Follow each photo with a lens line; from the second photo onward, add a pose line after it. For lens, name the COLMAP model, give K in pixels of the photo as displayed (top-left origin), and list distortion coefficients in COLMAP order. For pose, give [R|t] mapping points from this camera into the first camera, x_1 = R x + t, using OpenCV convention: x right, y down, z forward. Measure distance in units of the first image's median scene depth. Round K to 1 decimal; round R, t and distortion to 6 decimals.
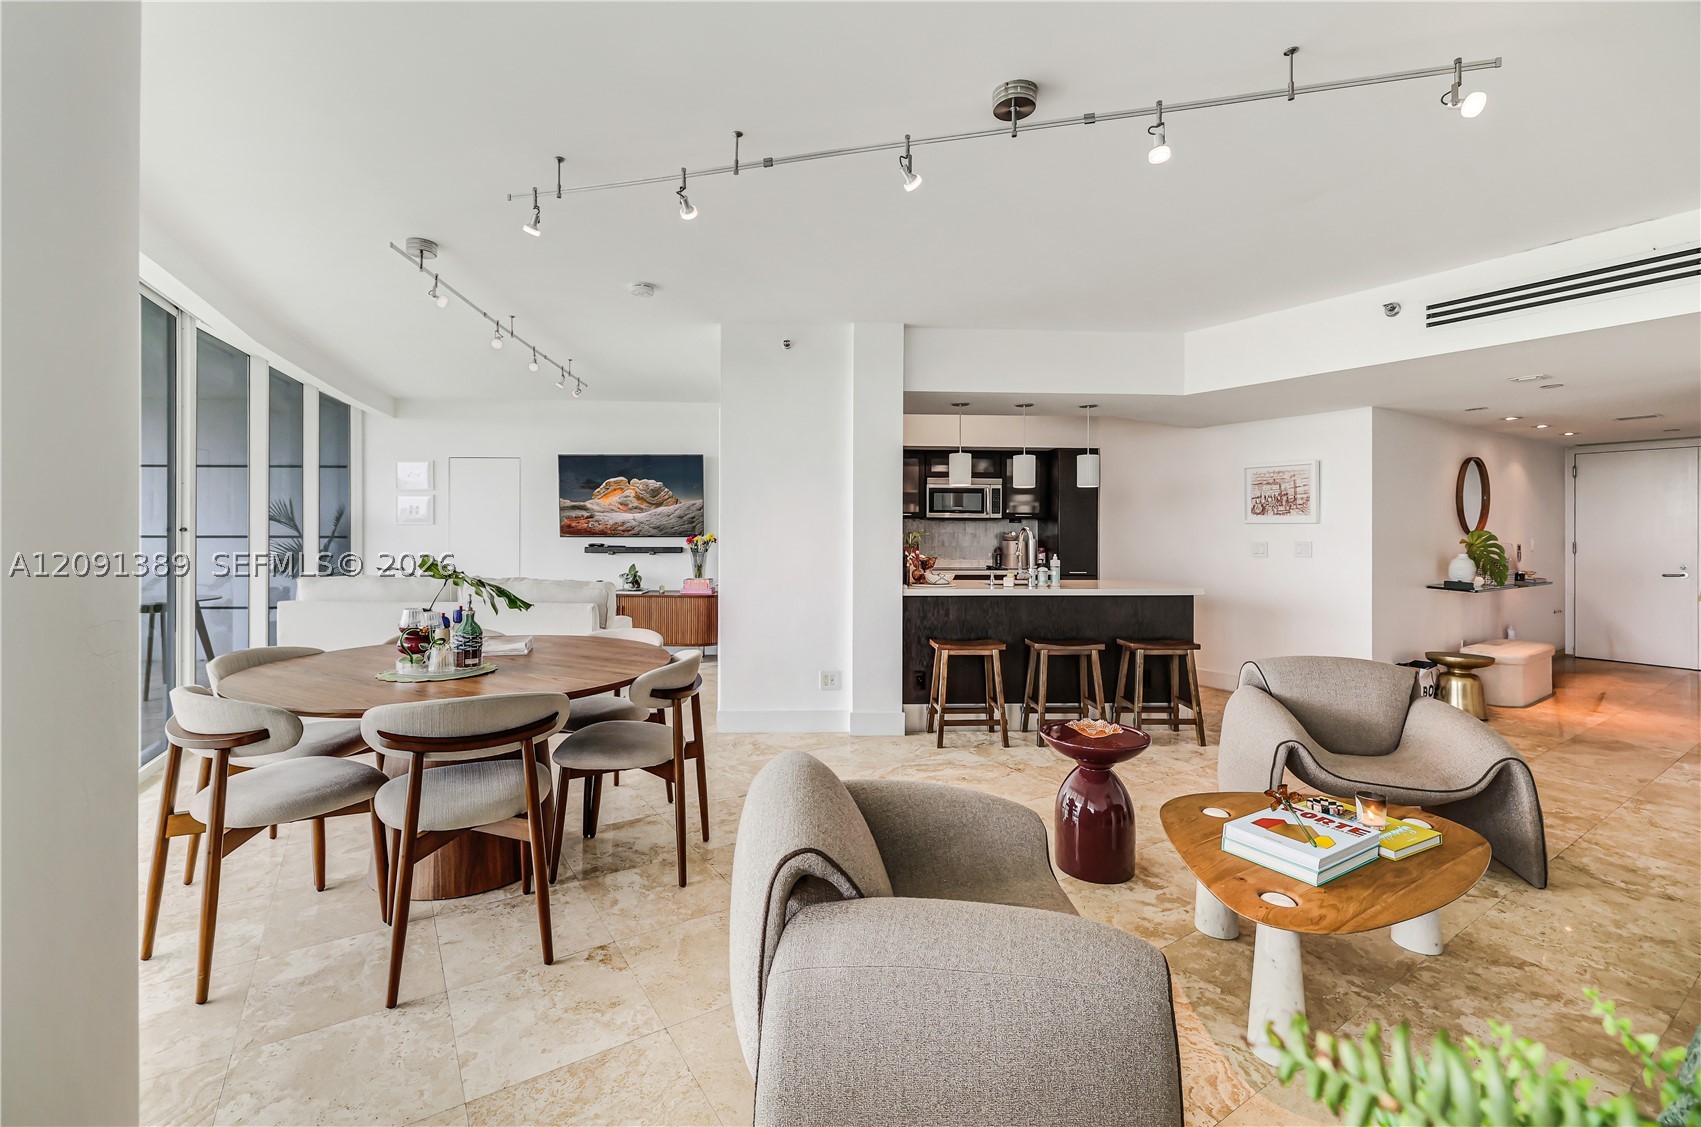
lens RADIAL K [[725.2, 0, 837.8], [0, 725.2, 534.7], [0, 0, 1]] dist [0.000110, 0.000080]
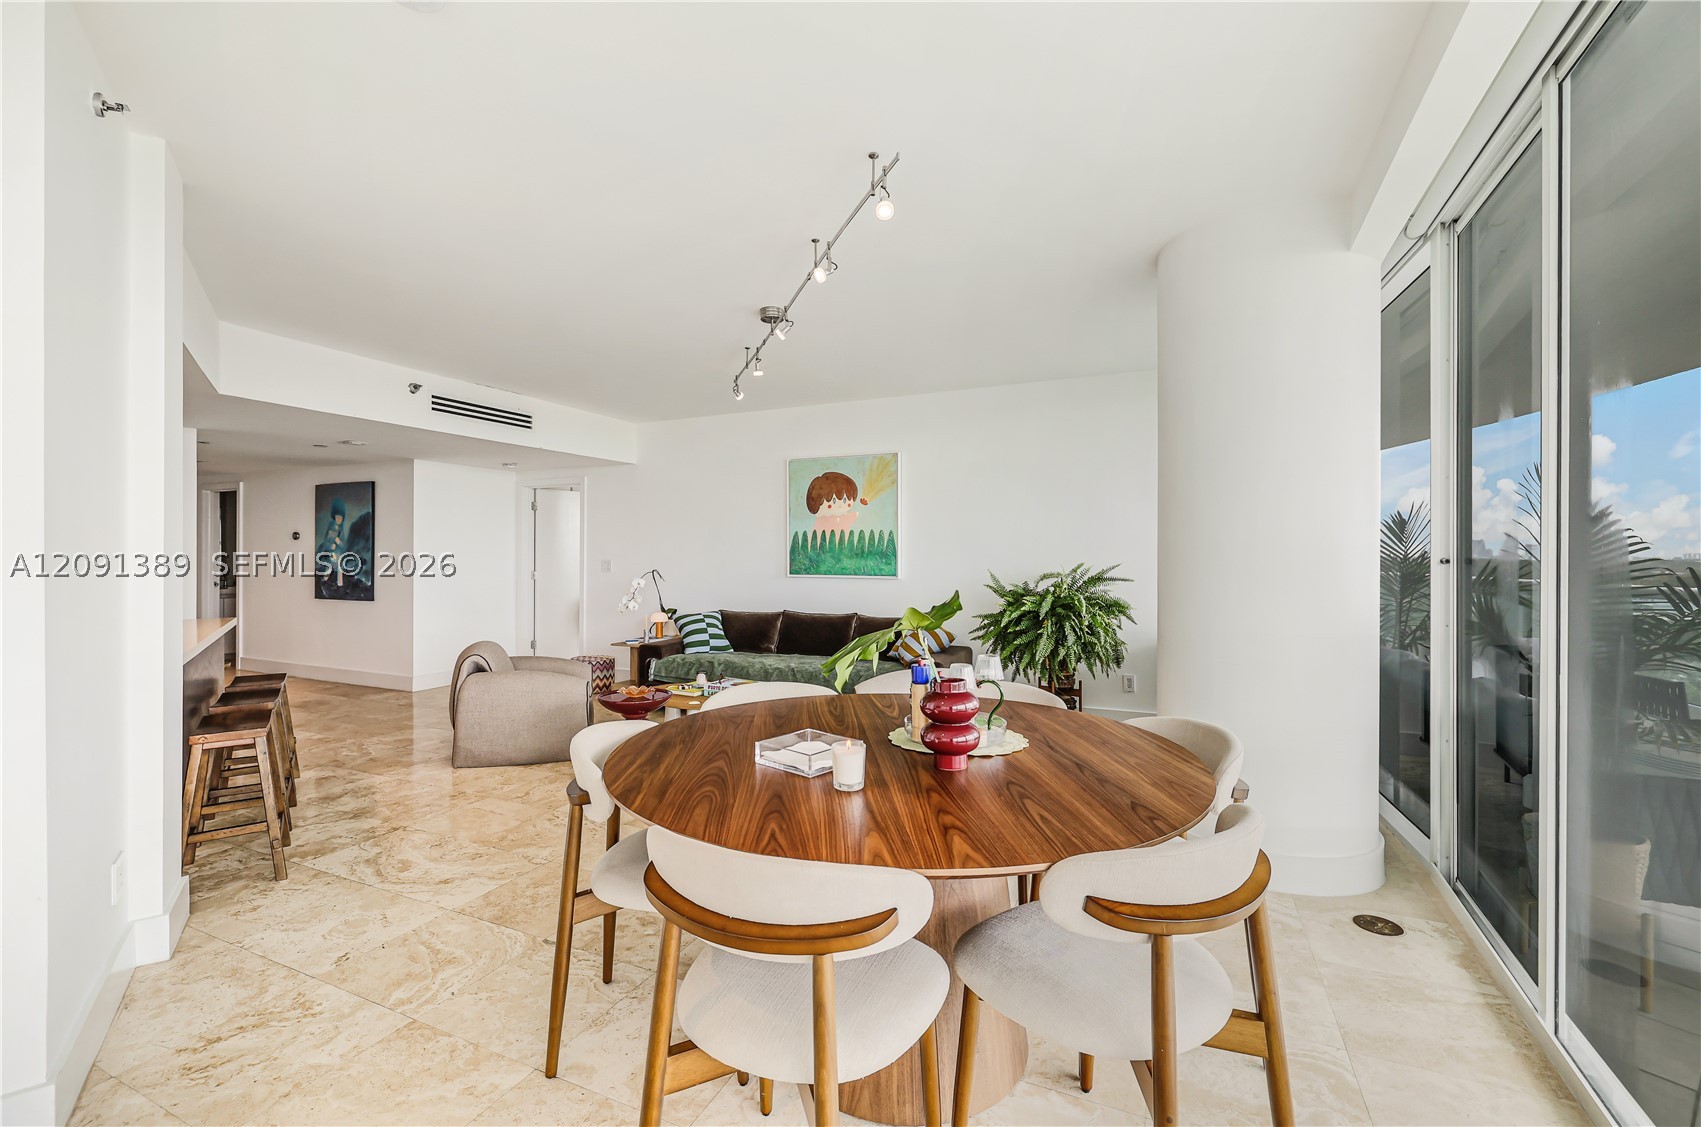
lens RADIAL K [[717.3, 0, 842.5], [0, 717.3, 555.0], [0, 0, 1]] dist [-0.003606, 0.000037]
pose [[-0.540811, -0.003678, 0.841136, -0.413035], [0.002295, 0.999980, 0.005847, -0.003083], [-0.841141, 0.005092, -0.540792, 0.555130]]
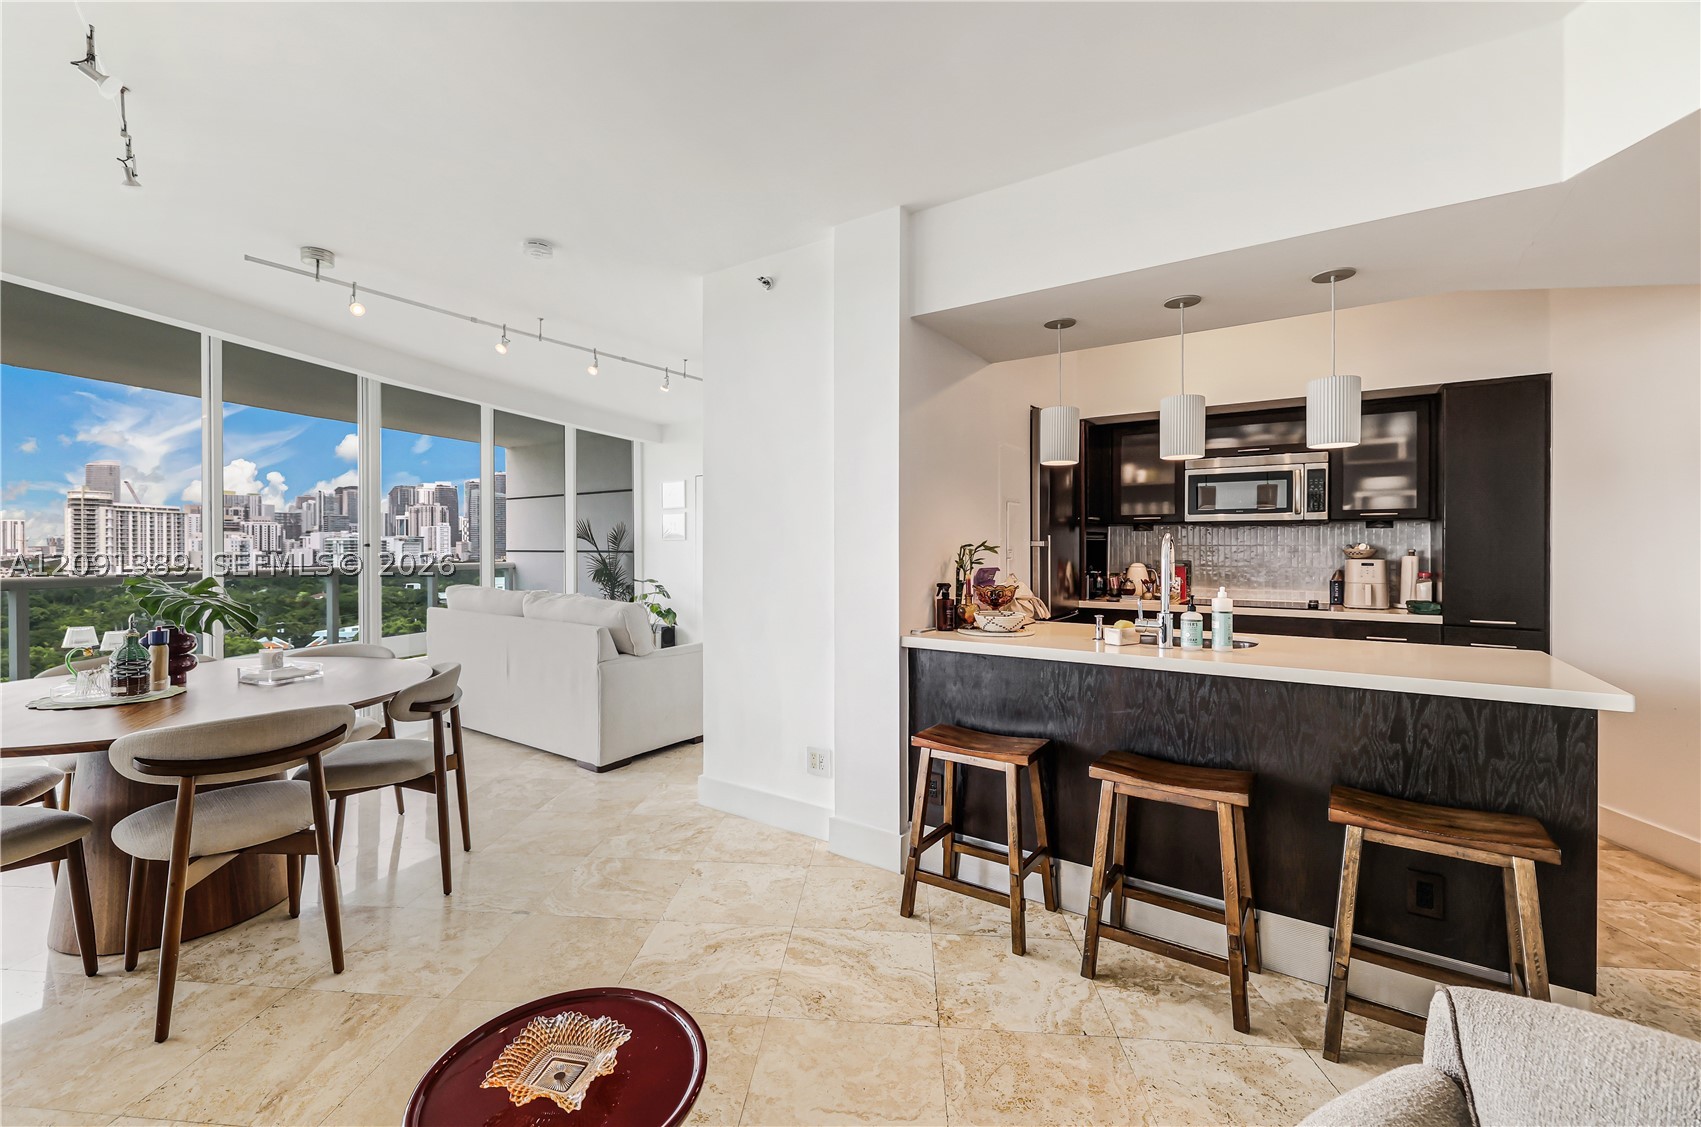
lens RADIAL K [[717.3, 0, 842.5], [0, 717.3, 555.0], [0, 0, 1]] dist [-0.003606, 0.000037]
pose [[0.789352, 0.003630, -0.613931, 0.271884], [0.001017, 0.999973, 0.007221, 0.000766], [0.613941, -0.006324, 0.789327, 0.312344]]
